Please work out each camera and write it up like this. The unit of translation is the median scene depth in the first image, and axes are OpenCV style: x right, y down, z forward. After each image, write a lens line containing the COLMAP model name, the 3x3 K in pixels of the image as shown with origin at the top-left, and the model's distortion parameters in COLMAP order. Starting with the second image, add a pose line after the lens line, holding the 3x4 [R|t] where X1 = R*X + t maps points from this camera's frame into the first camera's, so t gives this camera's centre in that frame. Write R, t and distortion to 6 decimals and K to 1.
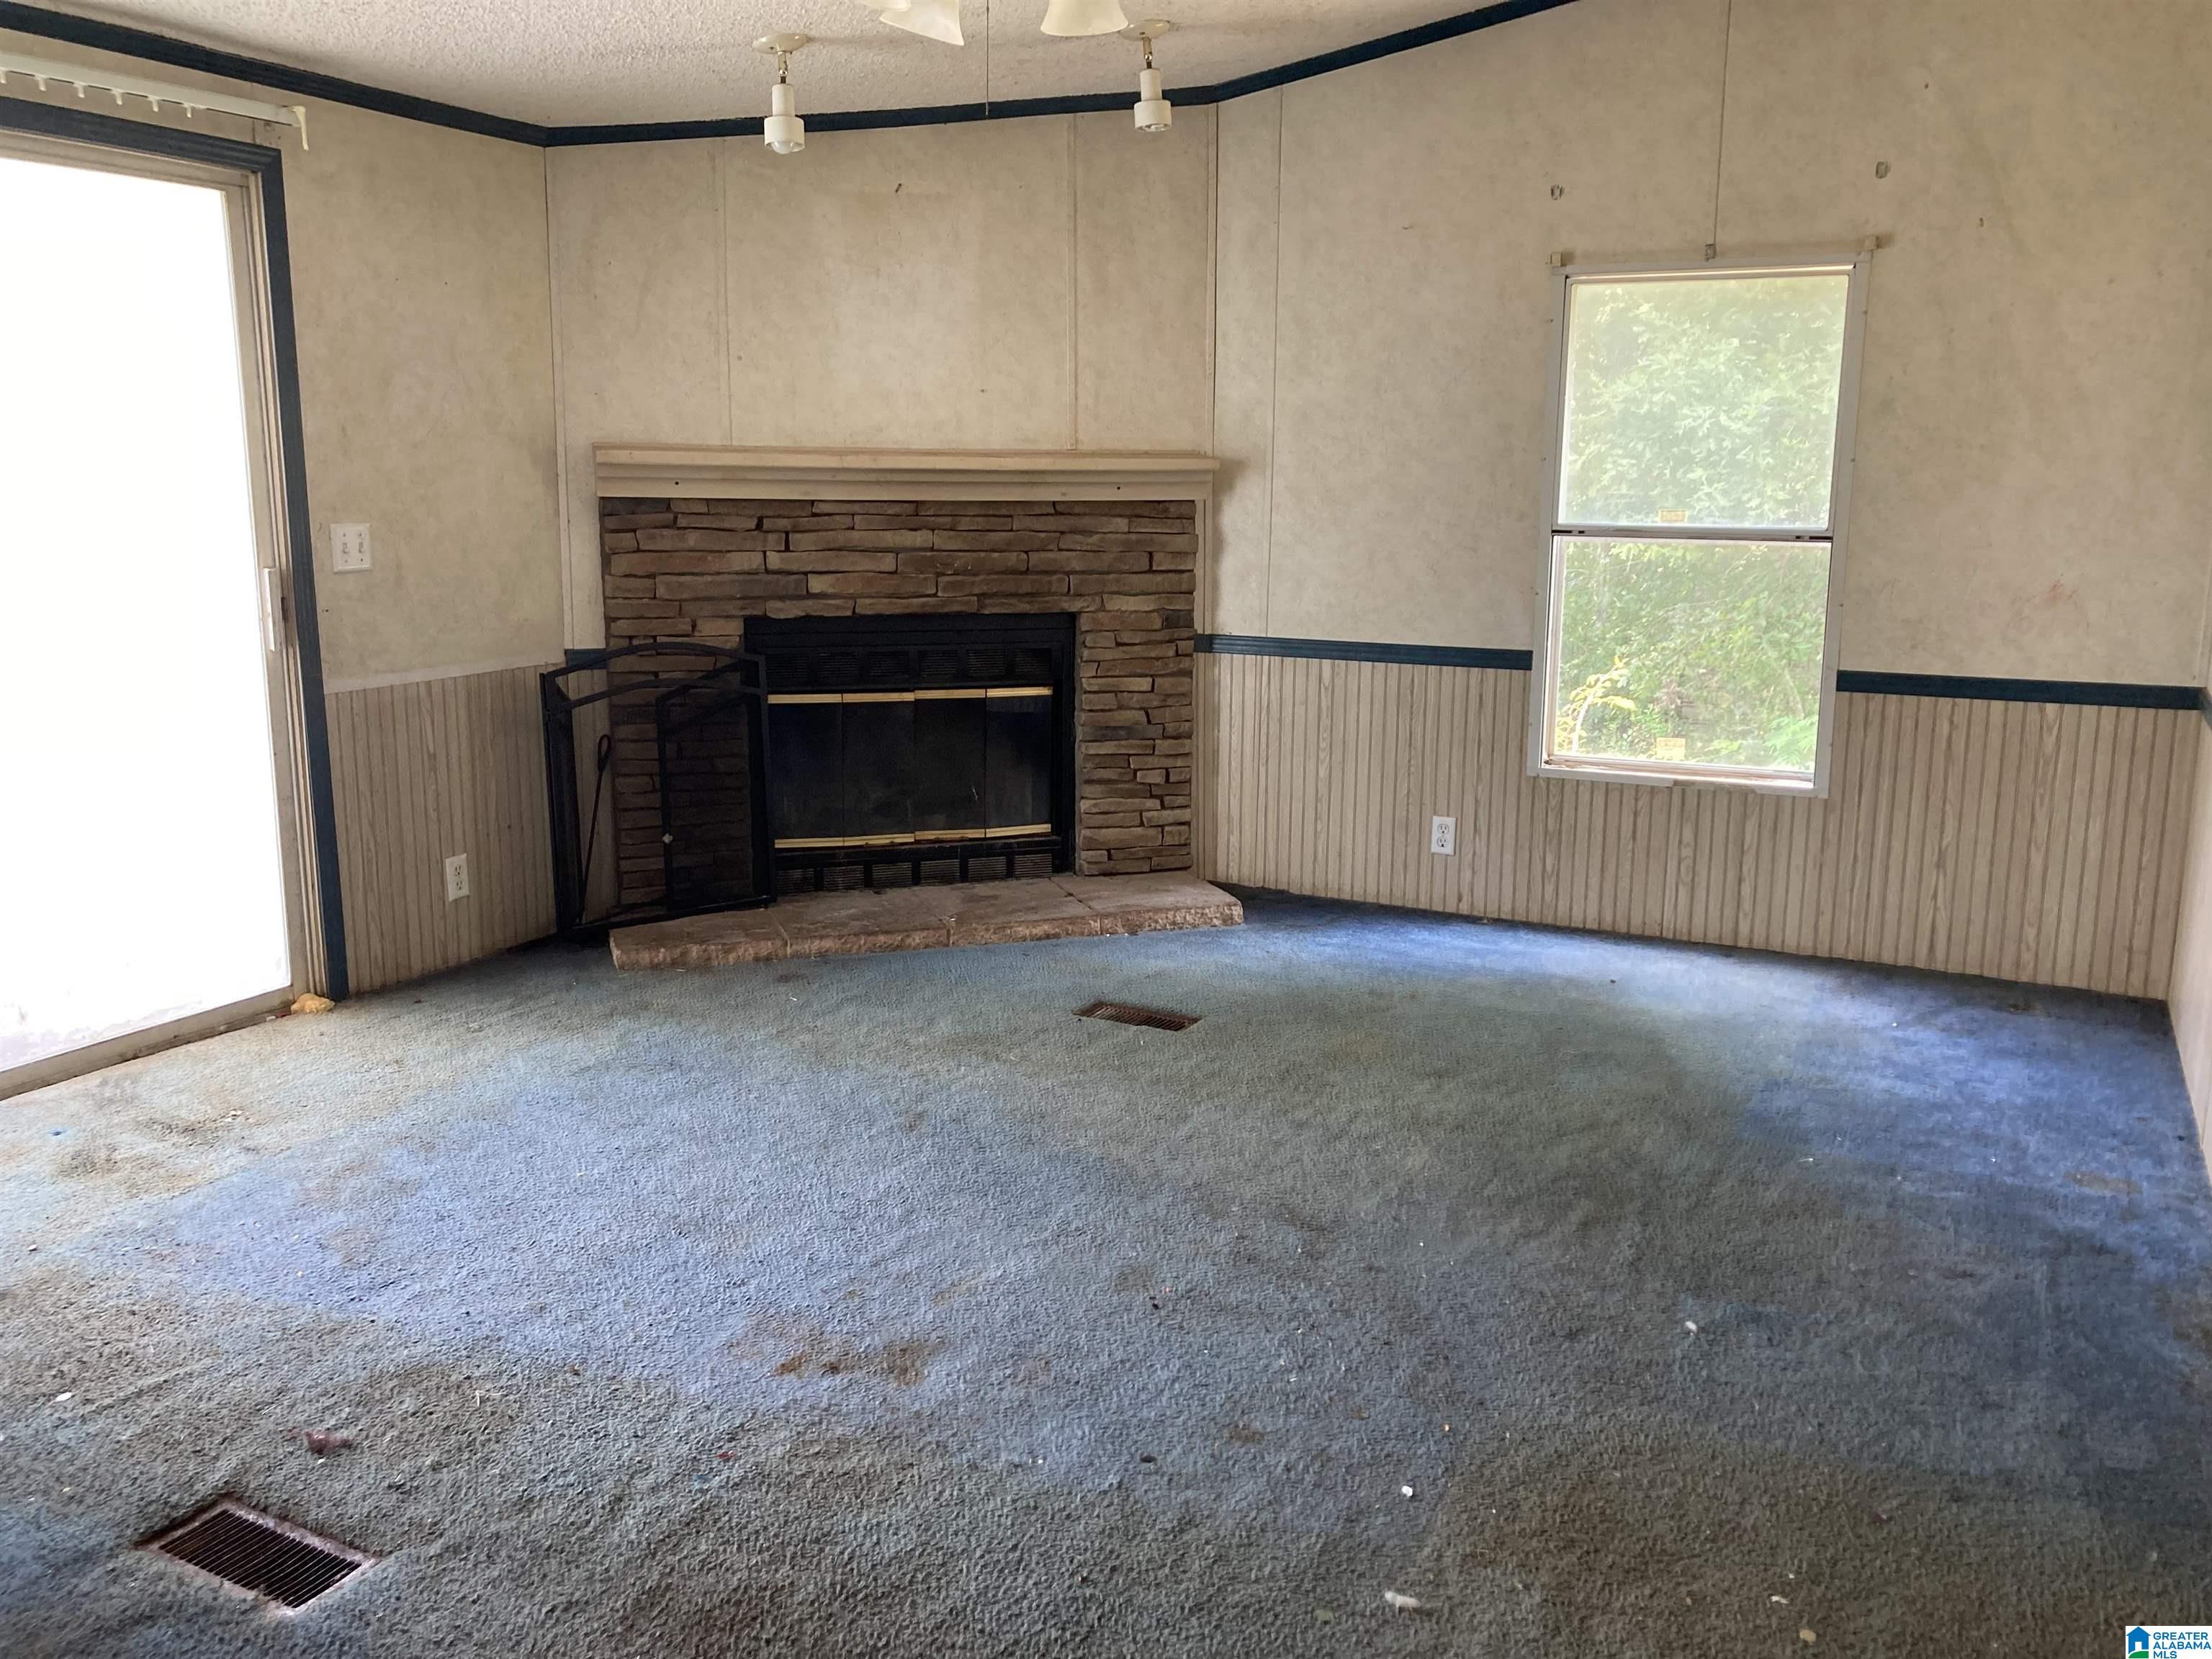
lens RADIAL K [[1838.1, 0, 1108.2], [0, 1838.1, 820.4], [0, 0, 1]] dist [0.012868, 0.005445]
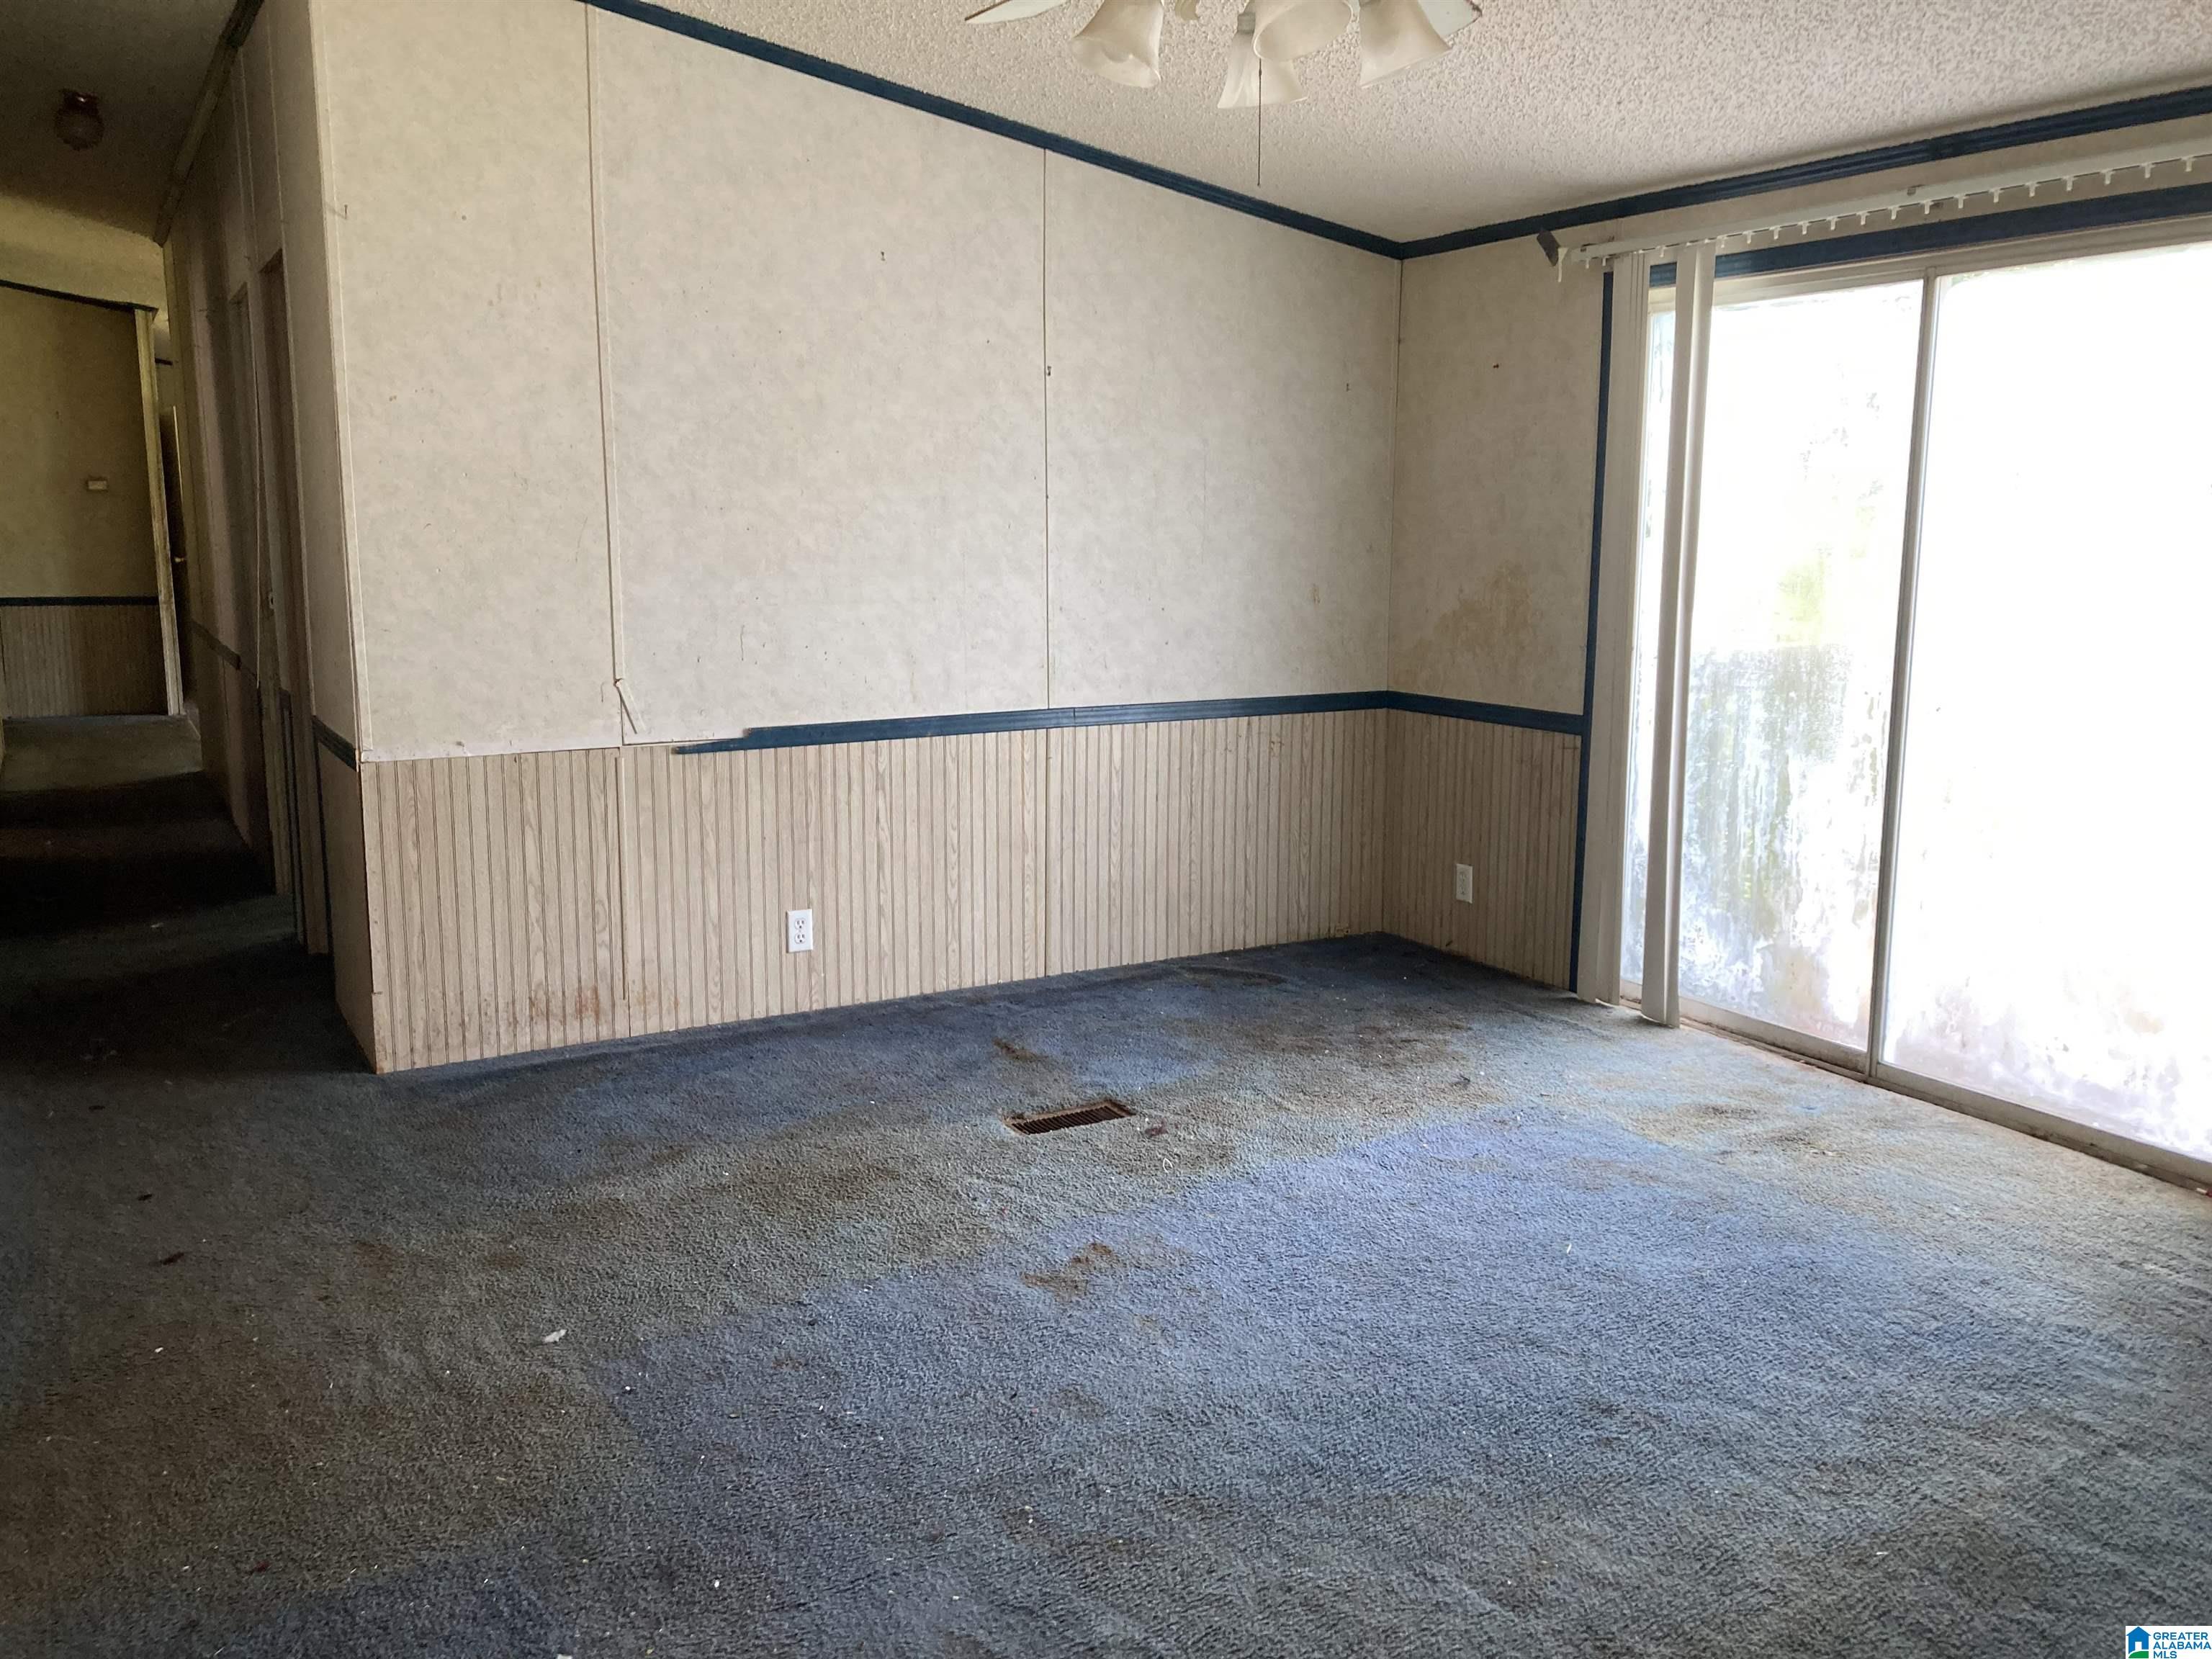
lens RADIAL K [[1838.1, 0, 1108.1], [0, 1838.1, 828.7], [0, 0, 1]] dist [0.012868, 0.005445]
pose [[-0.572219, 0.126638, -0.810264, 0.790874], [-0.163023, 0.950724, 0.263720, -0.304381], [0.803734, 0.282997, -0.523377, 1.542560]]
